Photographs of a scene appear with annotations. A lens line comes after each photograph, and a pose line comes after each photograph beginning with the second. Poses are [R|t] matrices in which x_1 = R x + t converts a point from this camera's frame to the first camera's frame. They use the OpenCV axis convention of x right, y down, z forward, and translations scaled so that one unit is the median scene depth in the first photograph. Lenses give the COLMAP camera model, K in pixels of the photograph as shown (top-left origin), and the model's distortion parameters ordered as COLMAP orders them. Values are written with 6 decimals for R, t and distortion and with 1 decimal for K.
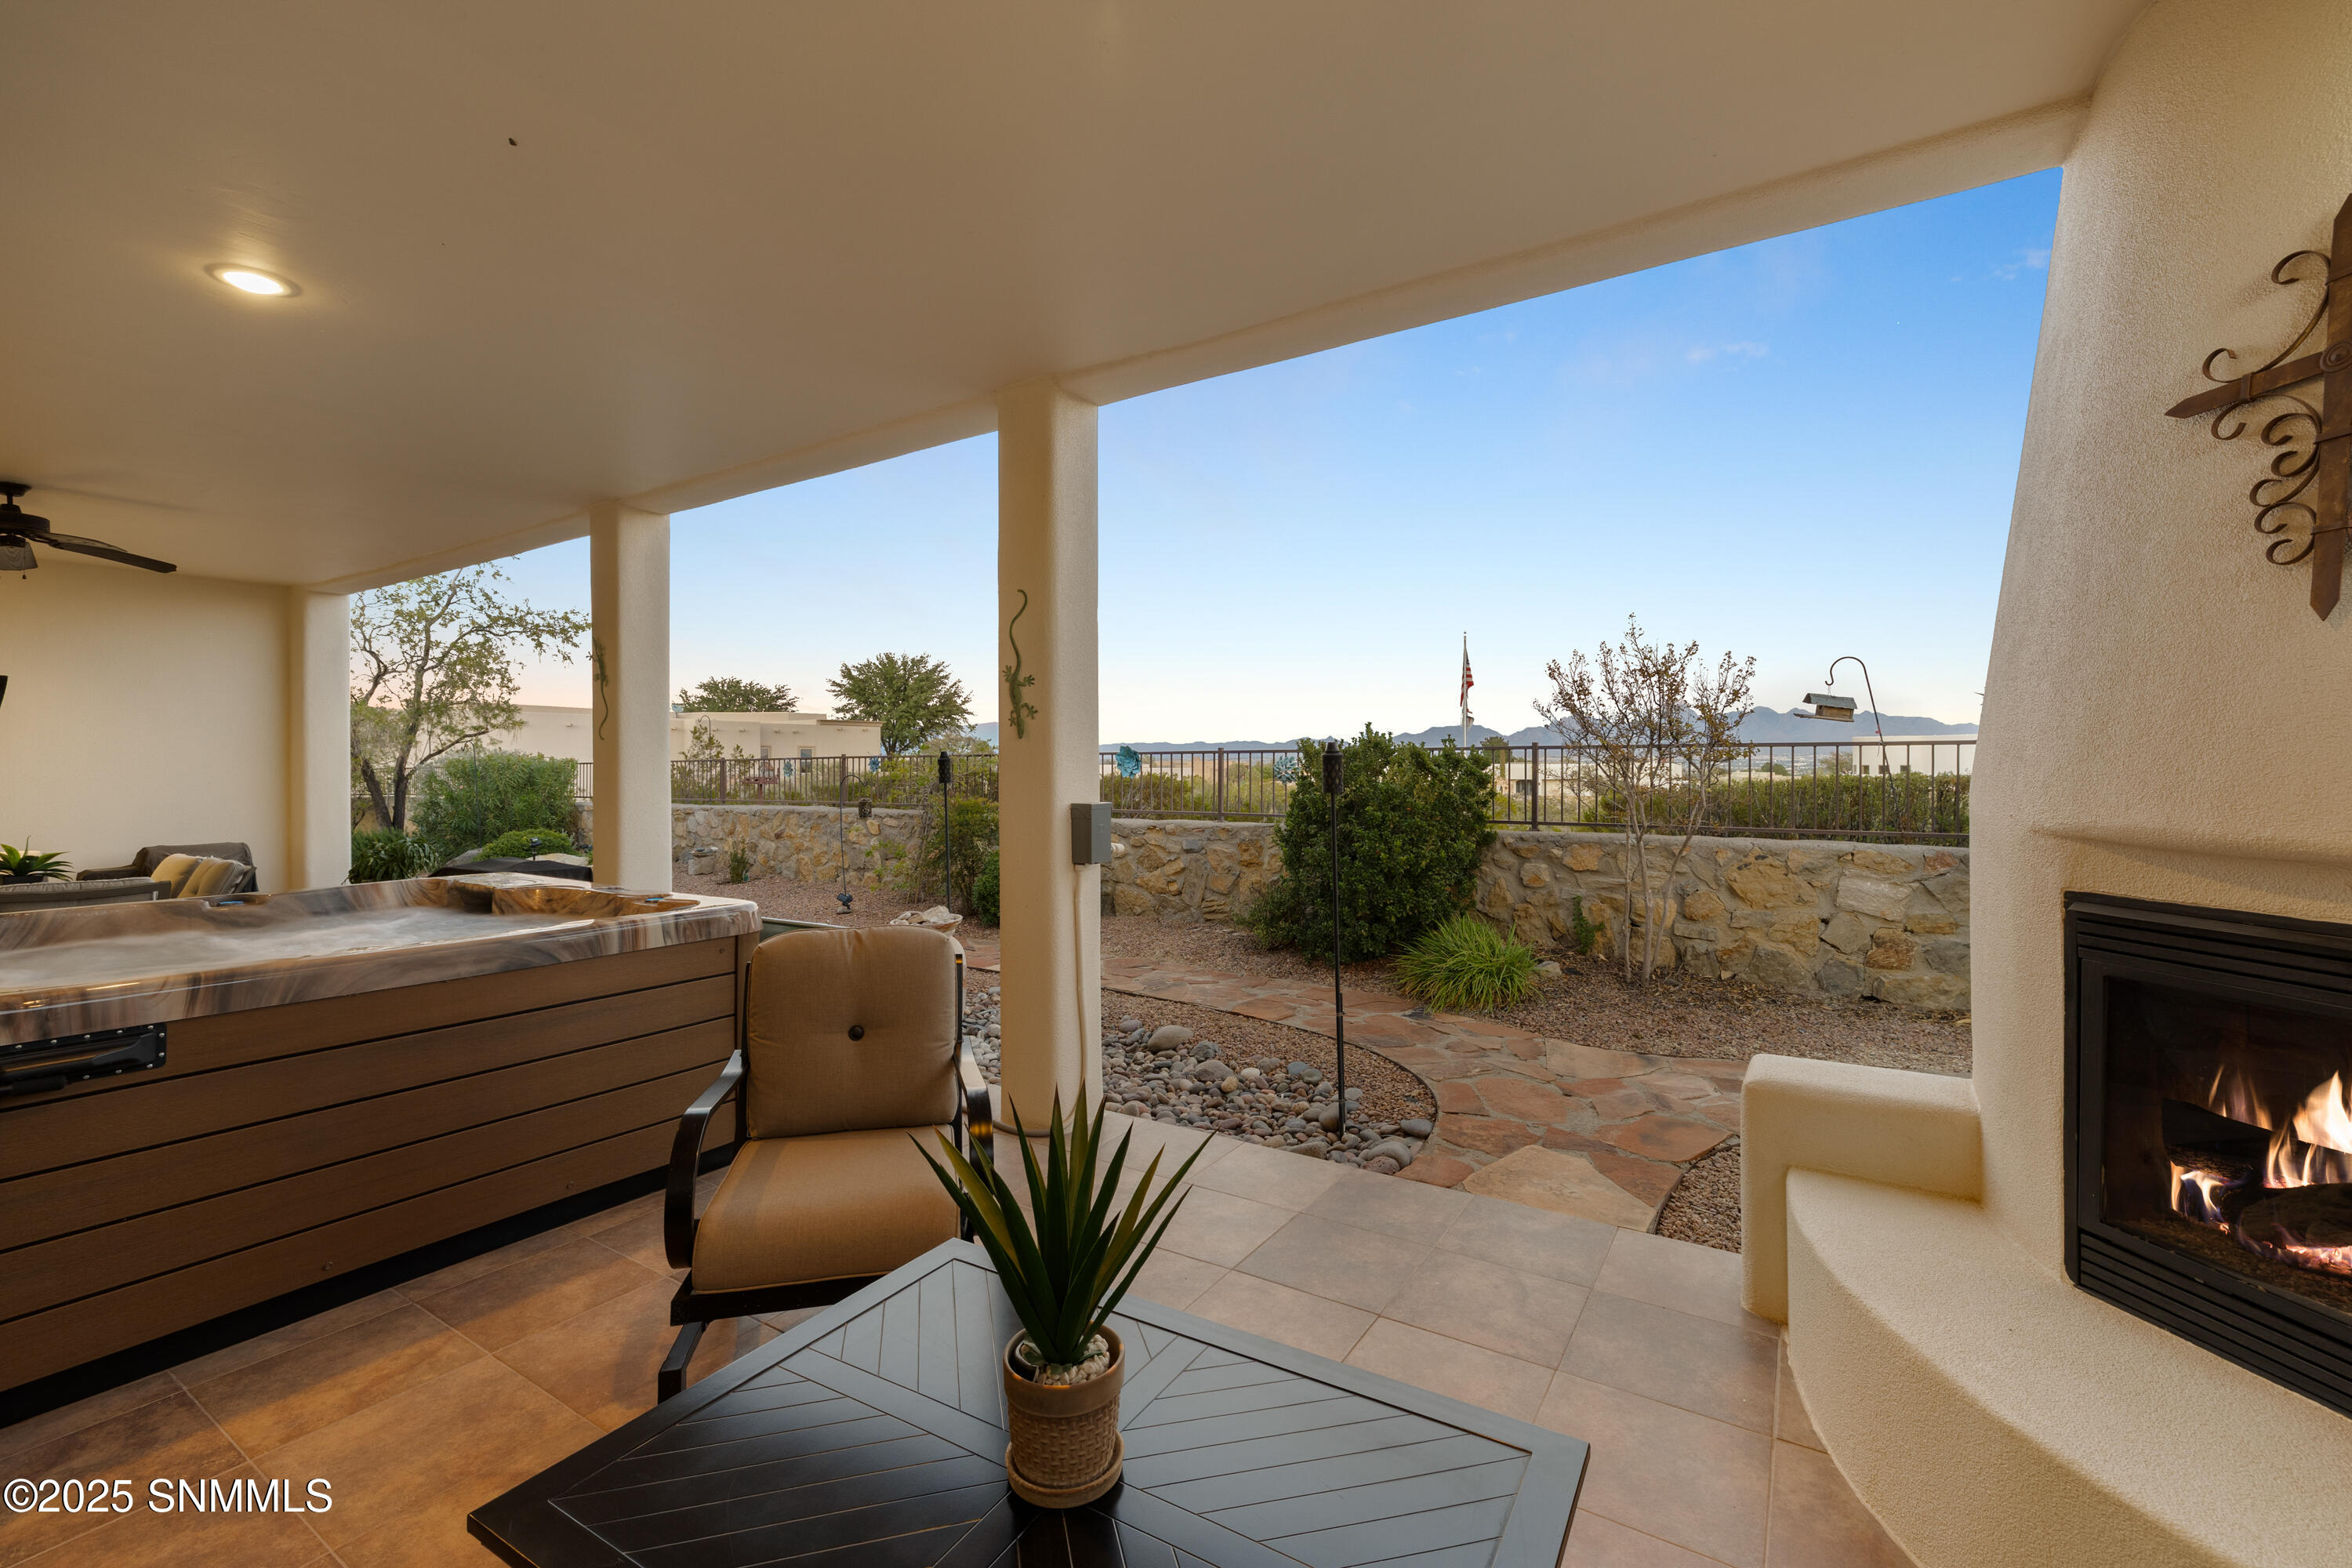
lens RADIAL K [[1006.5, 0, 1176.8], [0, 1006.5, 761.0], [0, 0, 1]] dist [0.001308, -0.000238]
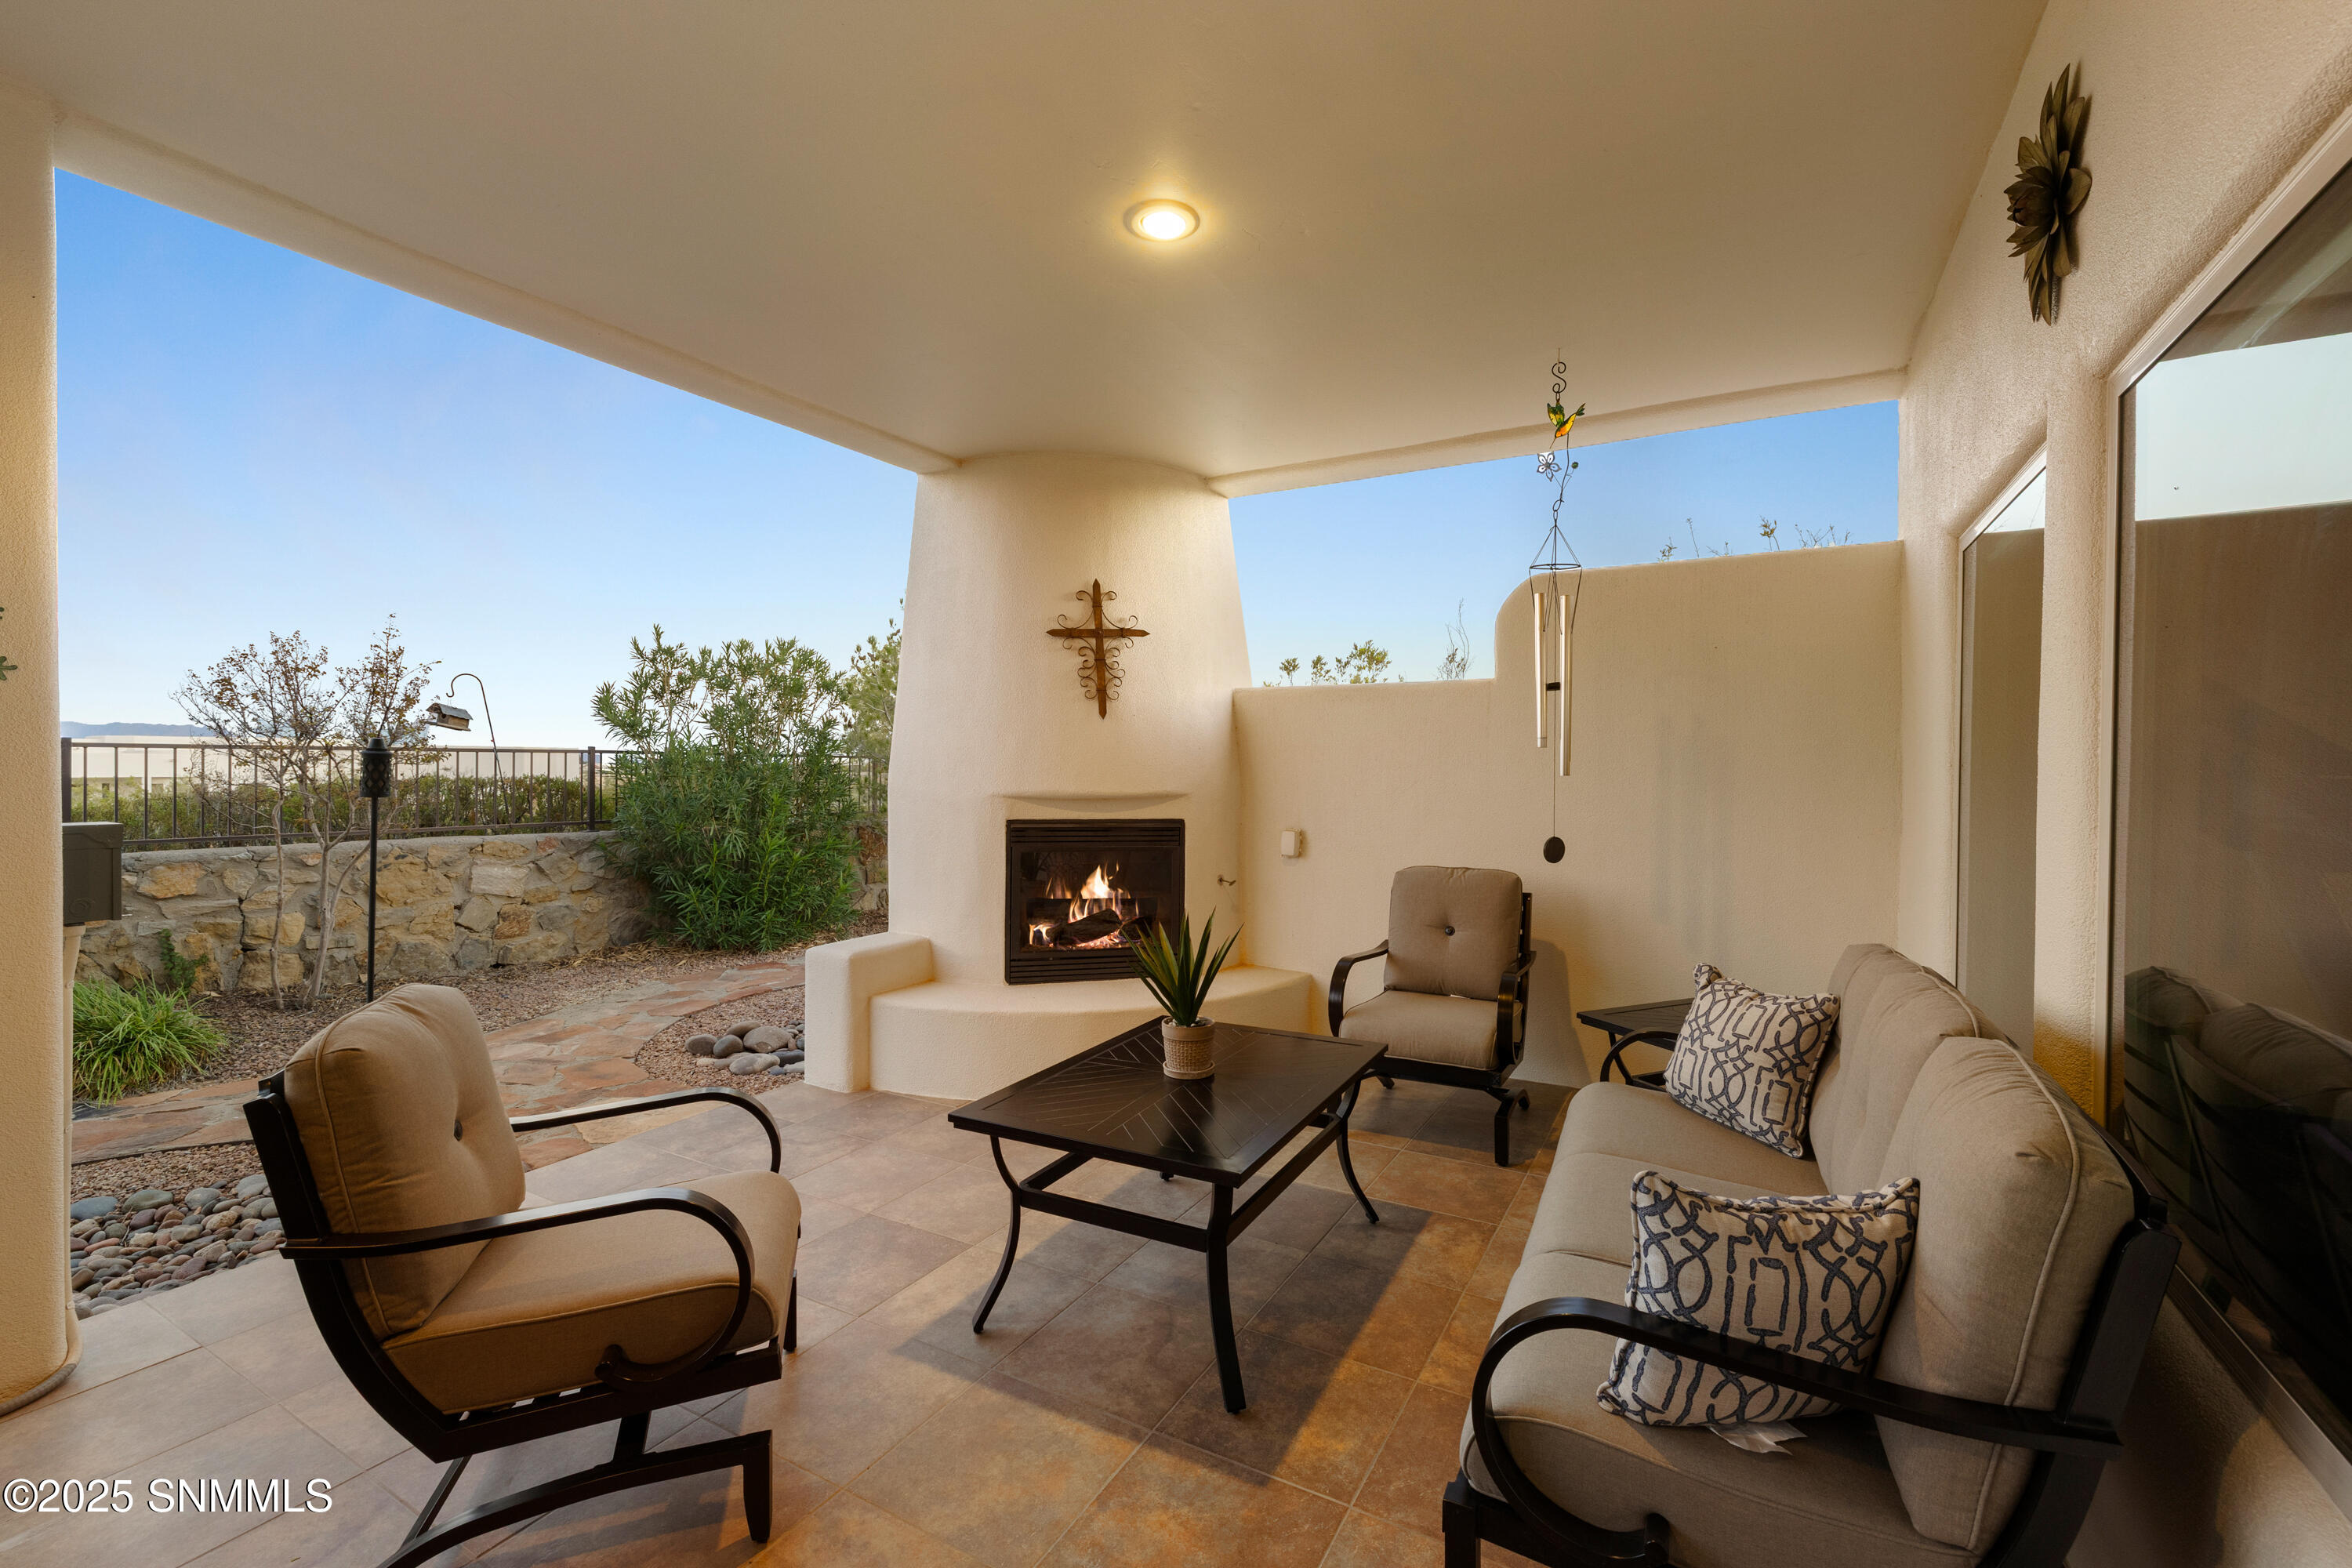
lens RADIAL K [[1006.5, 0, 1178.7], [0, 1006.5, 786.1], [0, 0, 1]] dist [0.001308, -0.000238]
pose [[-0.052098, -0.014082, 0.998543, -0.531478], [-0.003573, 0.999897, 0.013915, 0.004768], [-0.998636, -0.002843, -0.052143, 0.259250]]
